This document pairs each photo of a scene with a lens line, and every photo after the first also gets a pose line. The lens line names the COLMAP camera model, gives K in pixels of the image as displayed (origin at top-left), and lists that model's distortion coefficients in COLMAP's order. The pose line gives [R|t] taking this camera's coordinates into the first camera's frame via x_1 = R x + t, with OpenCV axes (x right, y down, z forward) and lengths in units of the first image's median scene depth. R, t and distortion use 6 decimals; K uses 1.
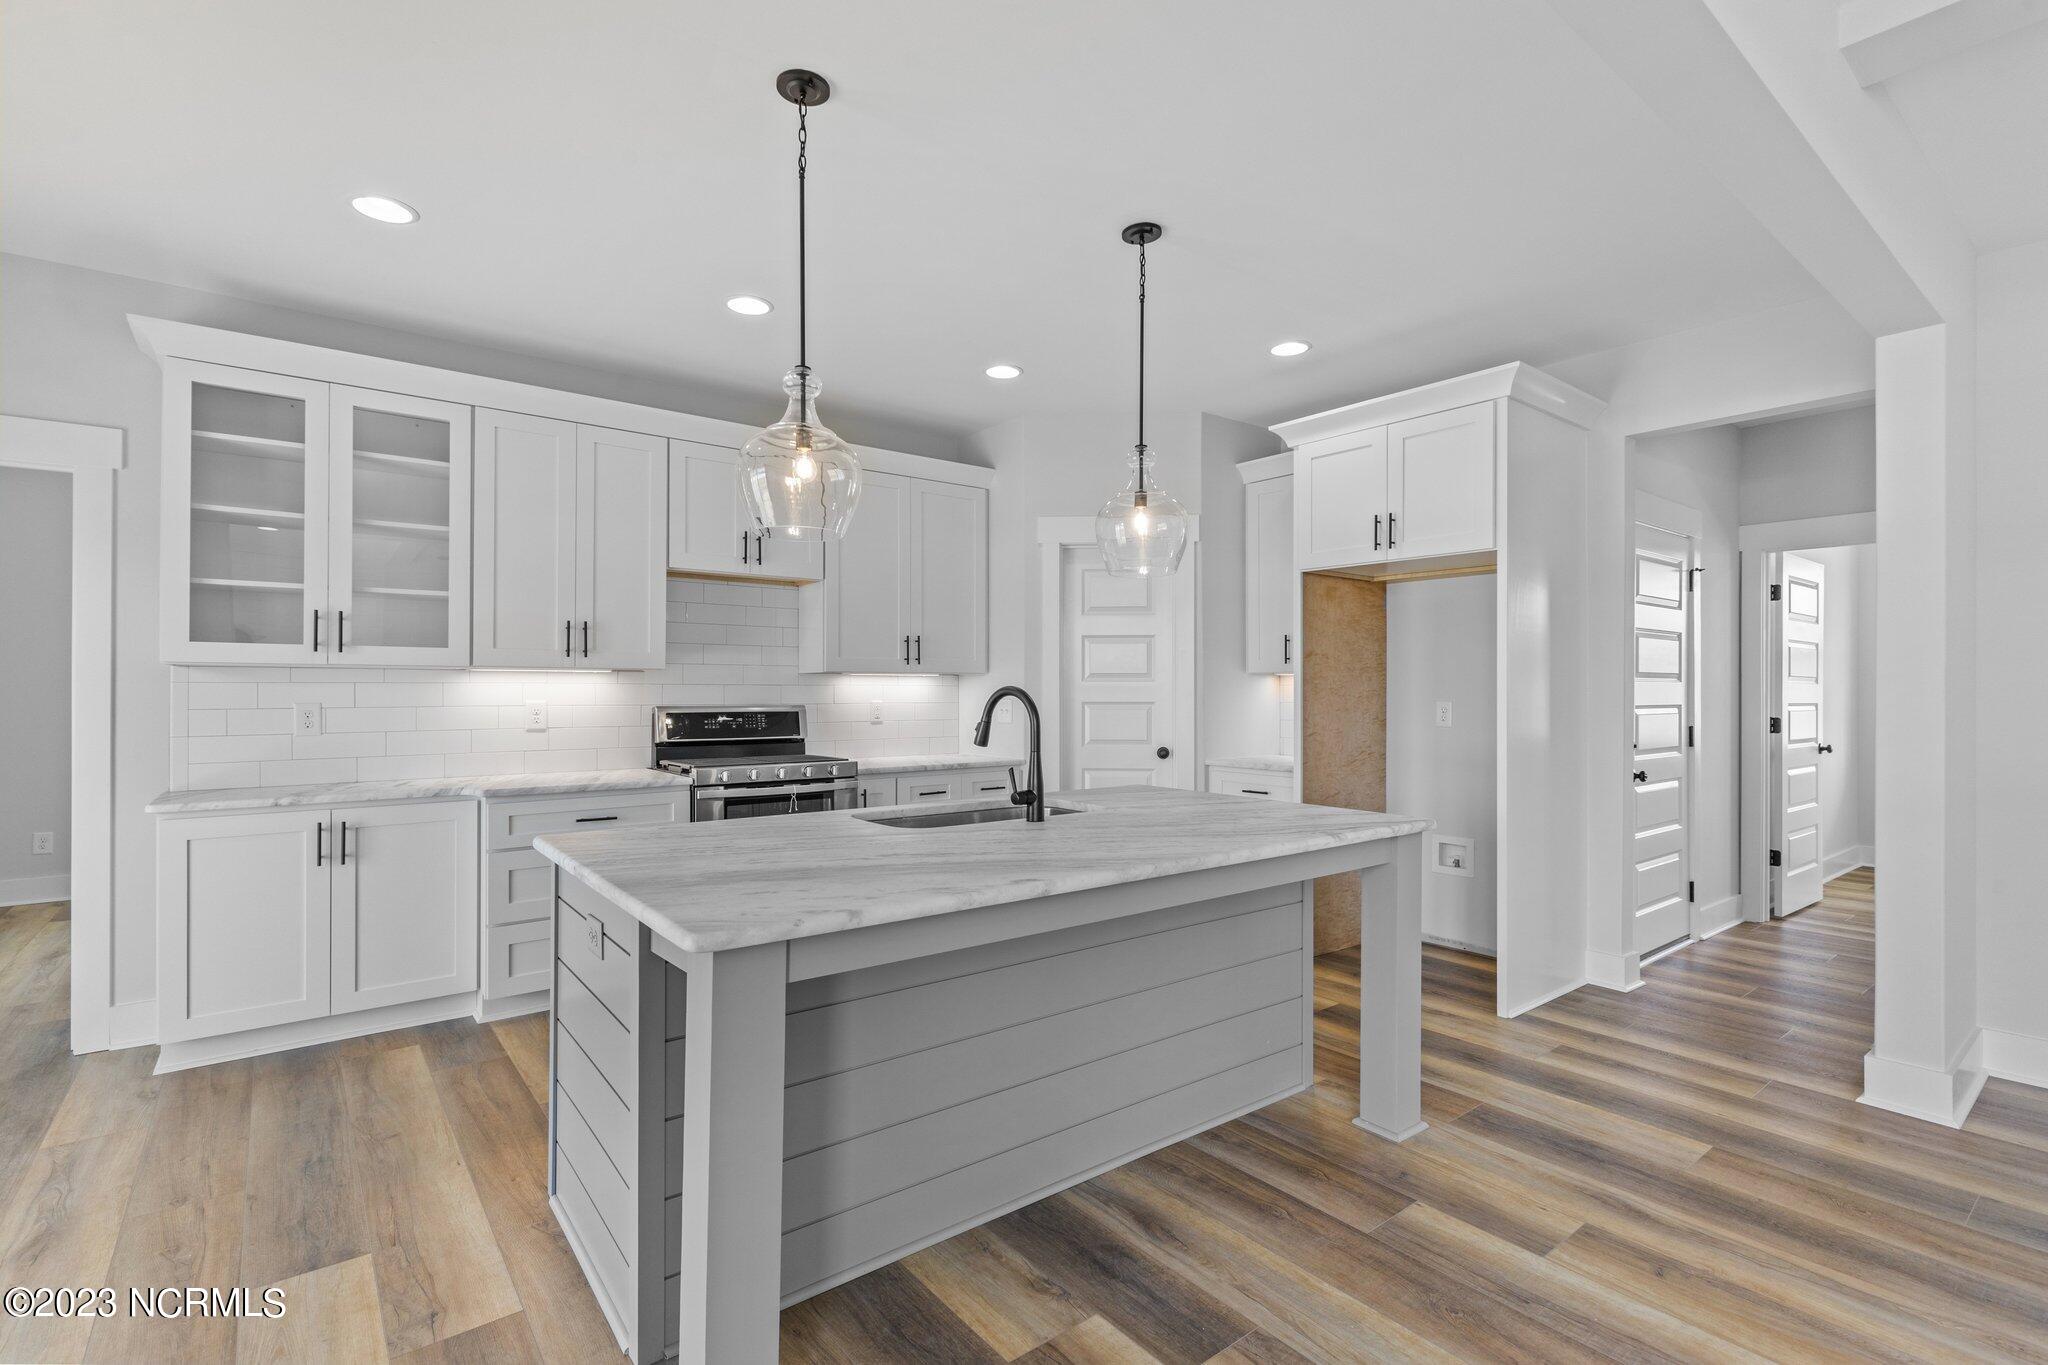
lens RADIAL K [[945.1, 0, 1025.6], [0, 945.1, 683.4], [0, 0, 1]] dist [0.005025, -0.000088]
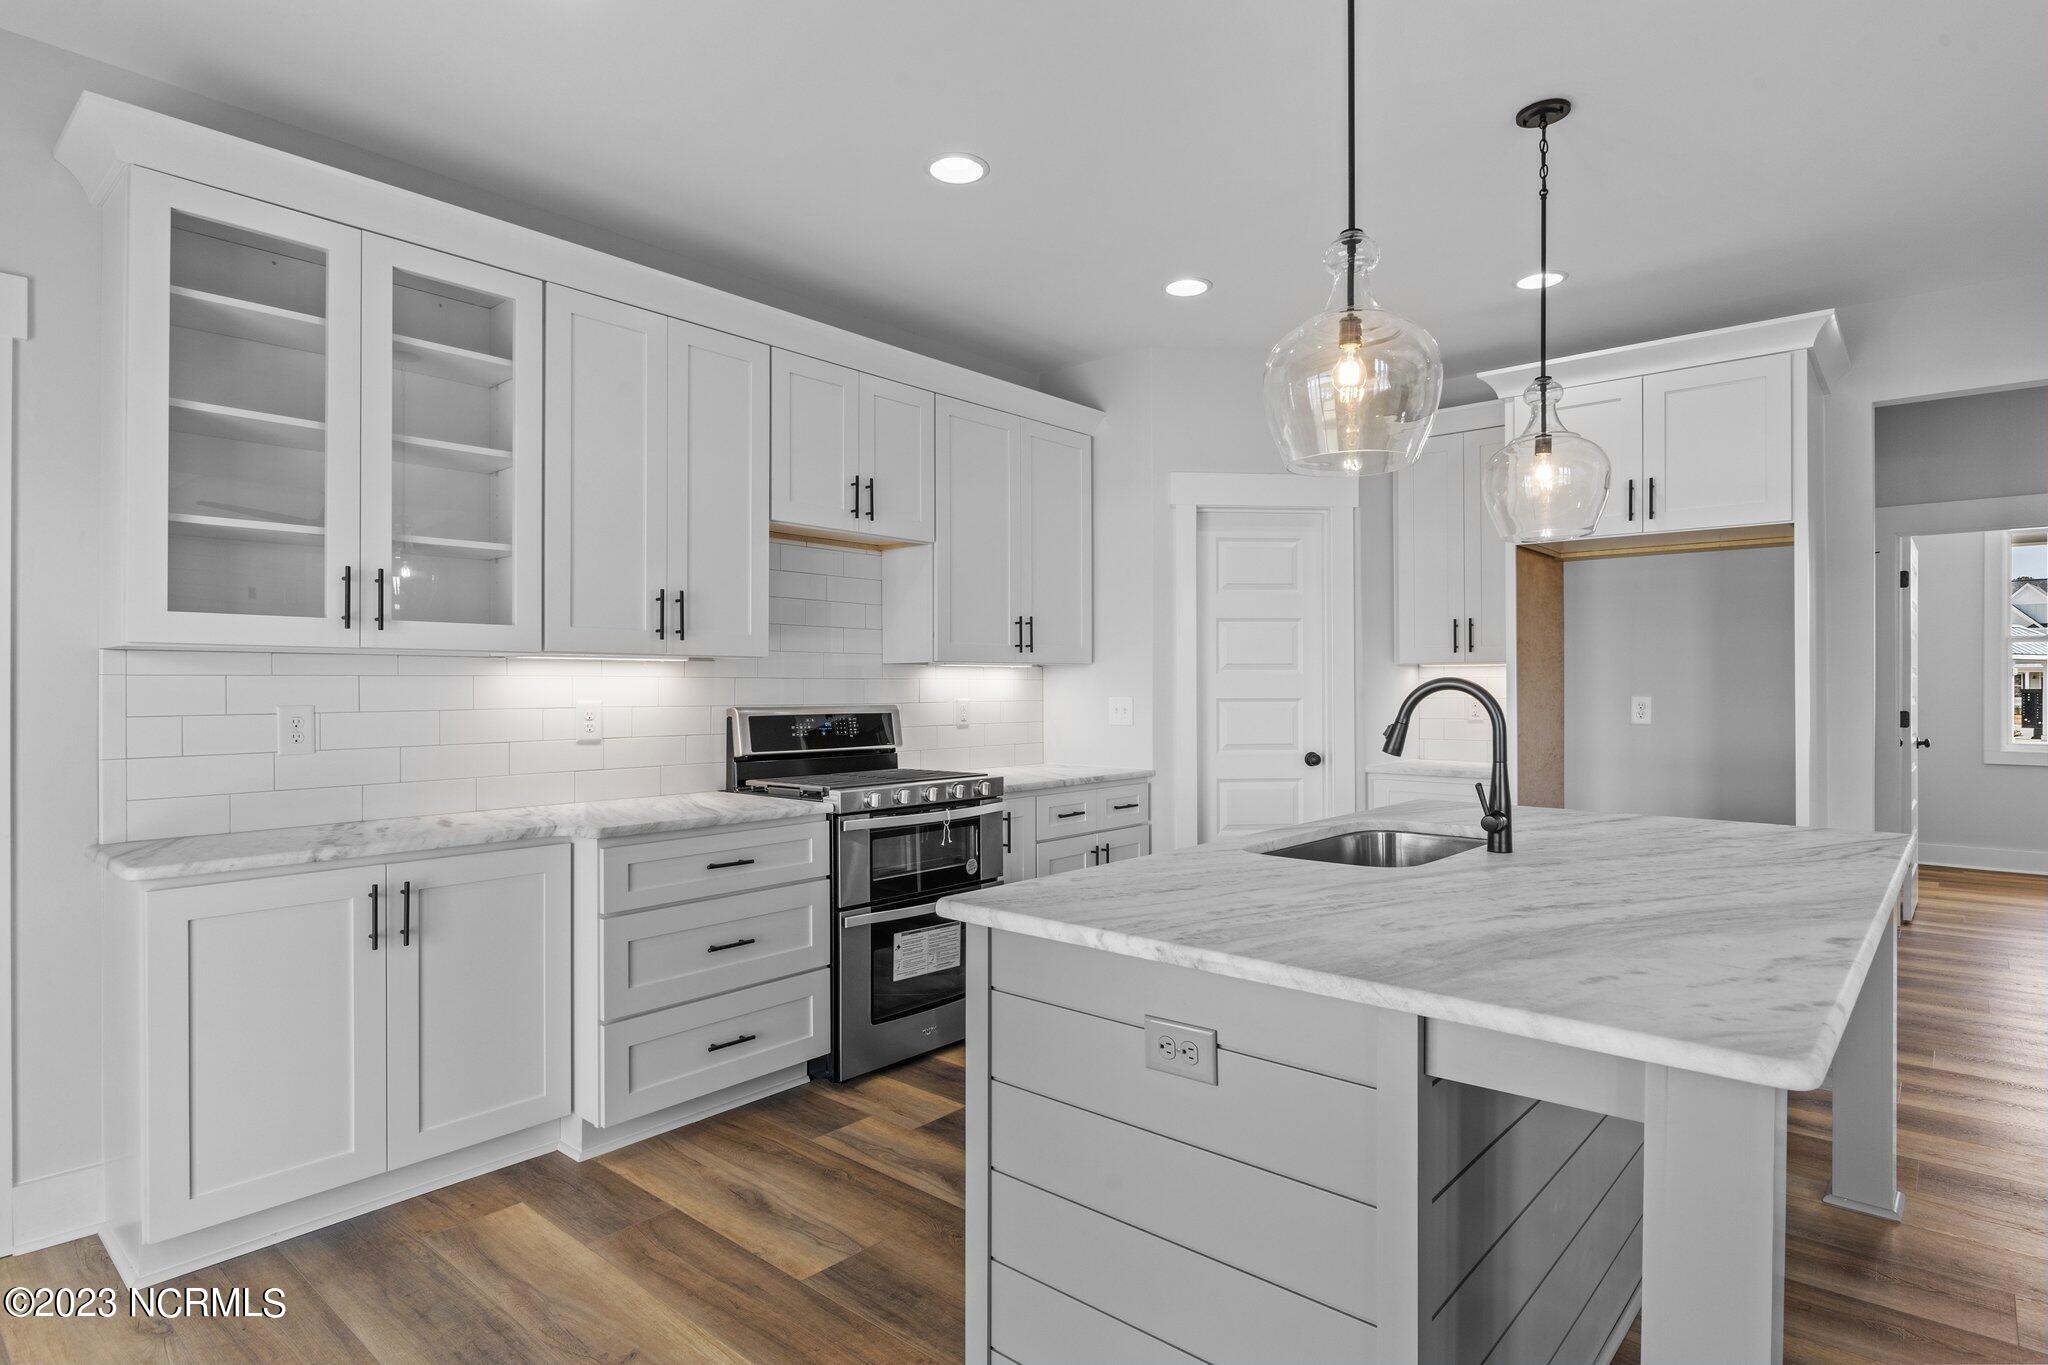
lens RADIAL K [[1080.3, 0, 1029.5], [0, 1080.3, 677.9], [0, 0, 1]] dist [-0.006164, 0.003515]
pose [[0.982392, -0.001775, 0.186826, -0.406180], [0.001896, 0.999998, -0.000473, 0.002267], [-0.186824, 0.000819, 0.982393, 0.156618]]
